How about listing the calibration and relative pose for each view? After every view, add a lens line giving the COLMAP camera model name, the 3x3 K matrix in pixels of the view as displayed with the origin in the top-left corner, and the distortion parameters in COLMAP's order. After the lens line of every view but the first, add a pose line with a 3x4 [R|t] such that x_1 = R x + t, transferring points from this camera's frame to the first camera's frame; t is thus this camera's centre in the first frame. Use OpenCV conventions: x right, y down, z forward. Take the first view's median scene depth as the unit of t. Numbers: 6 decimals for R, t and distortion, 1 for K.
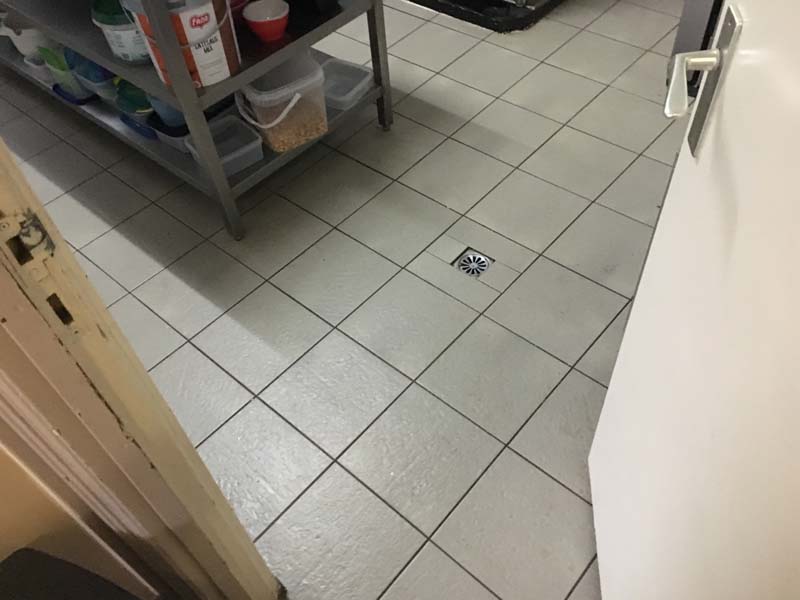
lens RADIAL K [[678.6, 0, 400.0], [0, 678.6, 300.0], [0, 0, 1]] dist [0.110170, -0.157695]
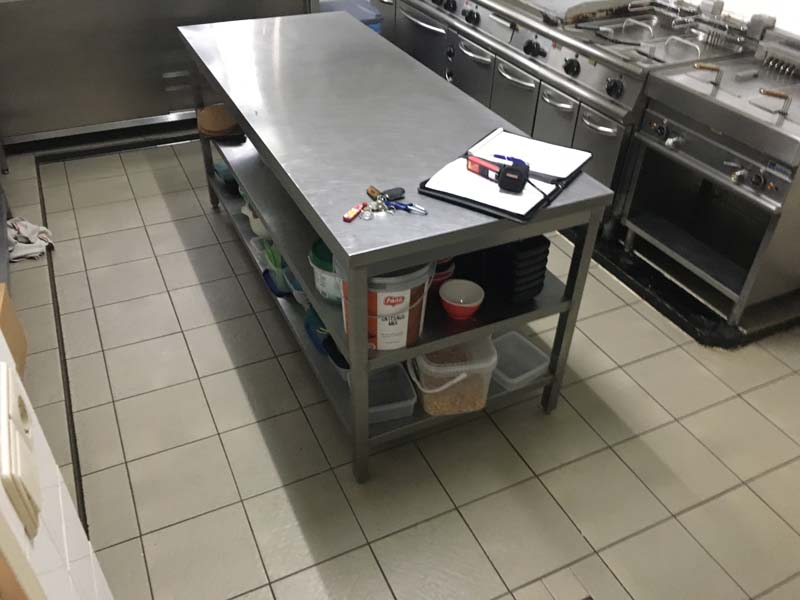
lens RADIAL K [[678.6, 0, 400.0], [0, 678.6, 300.0], [0, 0, 1]] dist [0.110170, -0.157695]
pose [[0.918366, 0.306211, -0.250677, -0.019985], [-0.352310, 0.921133, -0.165504, -0.193350], [0.180228, 0.240309, 0.953818, 0.018222]]
